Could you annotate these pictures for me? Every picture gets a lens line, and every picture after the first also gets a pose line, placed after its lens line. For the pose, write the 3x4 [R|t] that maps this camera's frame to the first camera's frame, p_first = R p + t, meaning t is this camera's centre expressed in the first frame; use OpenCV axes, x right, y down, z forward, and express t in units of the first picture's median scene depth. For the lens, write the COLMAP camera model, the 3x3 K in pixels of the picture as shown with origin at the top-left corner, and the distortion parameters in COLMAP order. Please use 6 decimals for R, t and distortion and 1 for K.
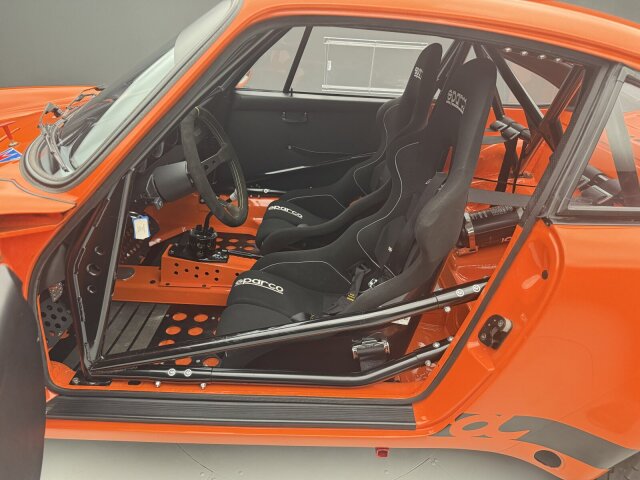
lens RADIAL K [[451.4, 0, 320.0], [0, 451.4, 240.0], [0, 0, 1]] dist [0.009826, -0.072431]
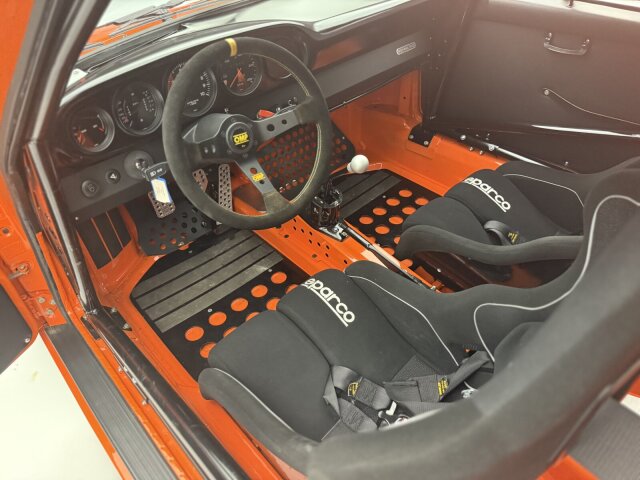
lens RADIAL K [[451.4, 0, 320.0], [0, 451.4, 240.0], [0, 0, 1]] dist [0.009826, -0.072431]
pose [[0.674828, 0.416658, -0.609100, 0.227954], [-0.239206, 0.904304, 0.353575, -0.209850], [0.698131, -0.092902, 0.709917, 0.425014]]
